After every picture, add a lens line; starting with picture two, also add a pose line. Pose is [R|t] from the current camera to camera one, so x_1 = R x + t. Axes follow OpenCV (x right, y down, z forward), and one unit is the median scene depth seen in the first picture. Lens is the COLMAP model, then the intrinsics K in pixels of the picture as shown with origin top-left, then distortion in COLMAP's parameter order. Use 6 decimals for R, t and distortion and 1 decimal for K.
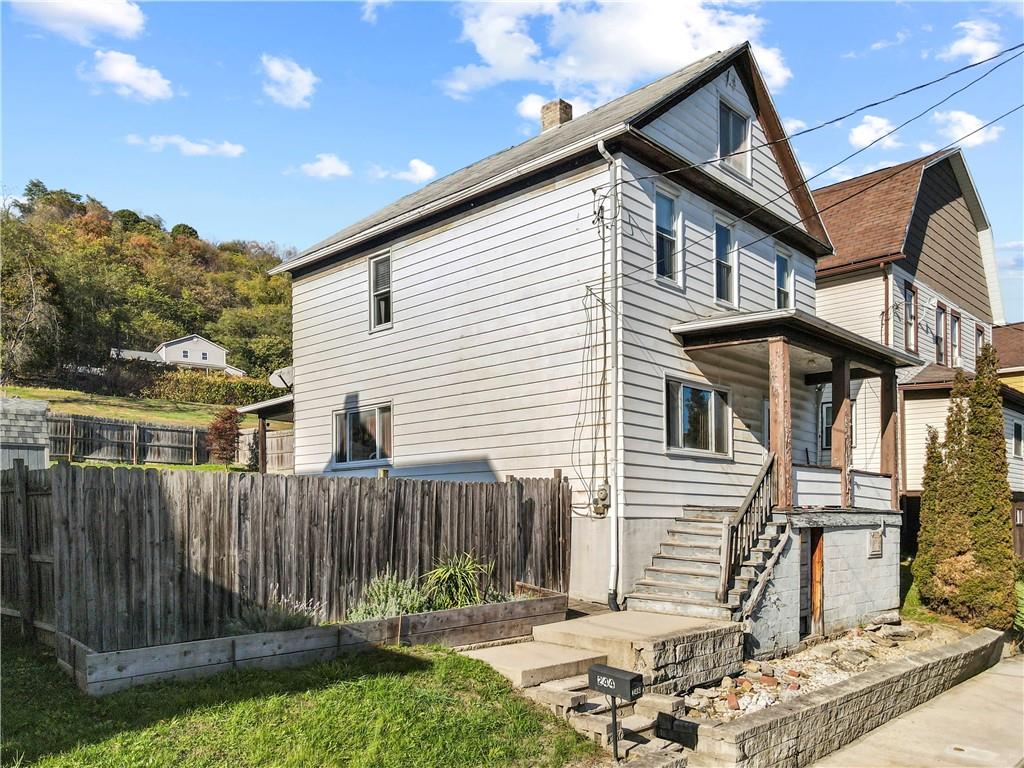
lens RADIAL K [[787.8, 0, 509.8], [0, 787.8, 518.4], [0, 0, 1]] dist [0.005674, 0.004916]
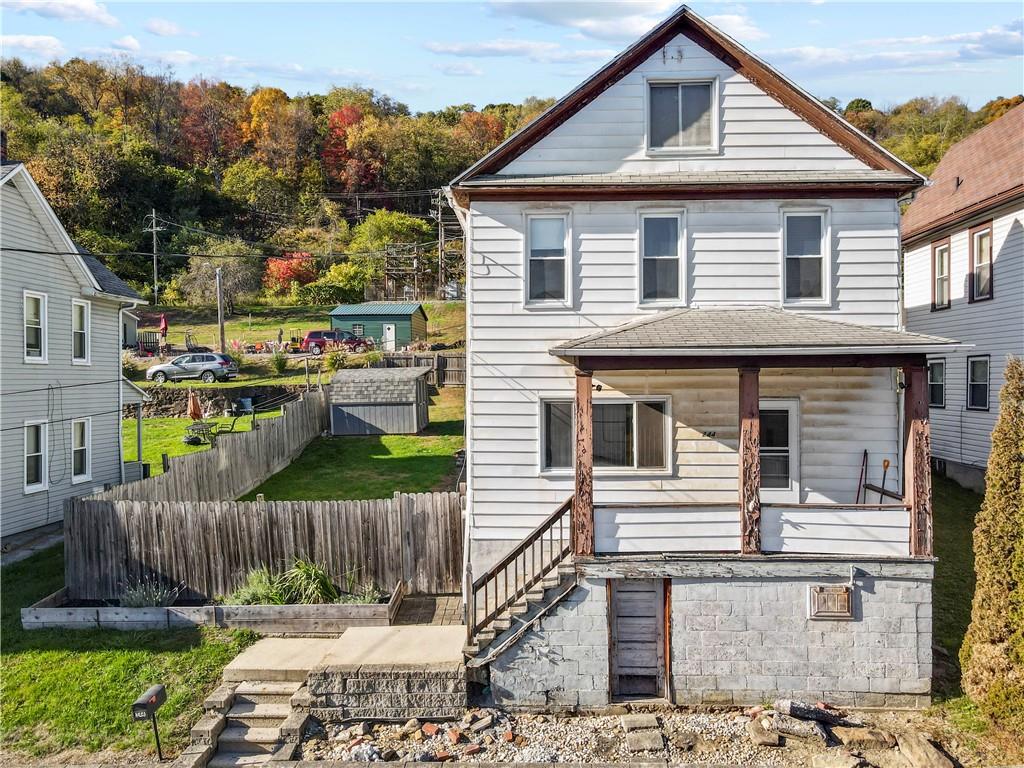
lens RADIAL K [[743.9, 0, 517.6], [0, 743.9, 382.9], [0, 0, 1]] dist [-0.000399, 0.025879]
pose [[0.680814, -0.002909, -0.732451, 1.163811], [0.004286, 0.999991, 0.000013, -0.267498], [0.732444, -0.003148, 0.680820, 0.432325]]
